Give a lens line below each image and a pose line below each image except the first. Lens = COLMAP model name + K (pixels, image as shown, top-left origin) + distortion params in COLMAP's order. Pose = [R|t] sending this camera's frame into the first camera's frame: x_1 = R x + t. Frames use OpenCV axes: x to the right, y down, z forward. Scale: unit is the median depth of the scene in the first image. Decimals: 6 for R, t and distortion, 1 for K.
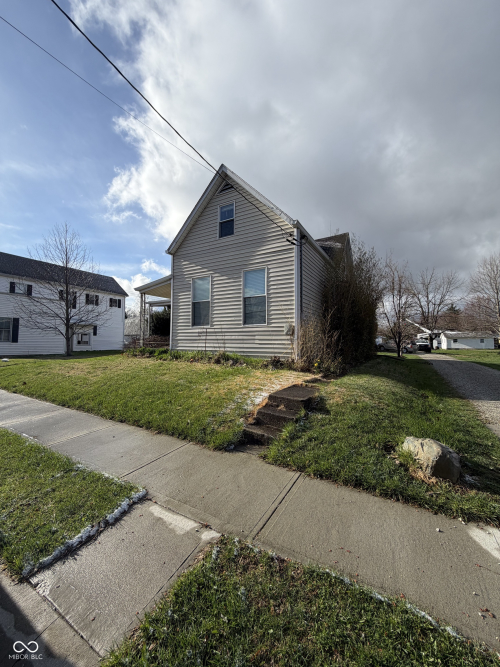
lens RADIAL K [[265.0, 0, 248.6], [0, 265.0, 331.2], [0, 0, 1]] dist [-0.000526, 0.000021]
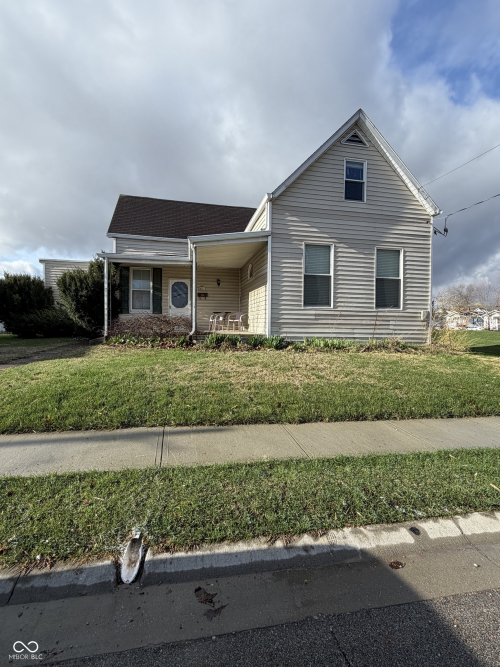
lens RADIAL K [[302.6, 0, 249.9], [0, 302.6, 334.7], [0, 0, 1]] dist [-0.002875, -0.000320]
pose [[0.762551, -0.012052, 0.646816, -0.955008], [-0.035965, 0.997490, 0.060986, 0.016873], [-0.645928, -0.069768, 0.760204, 0.458859]]
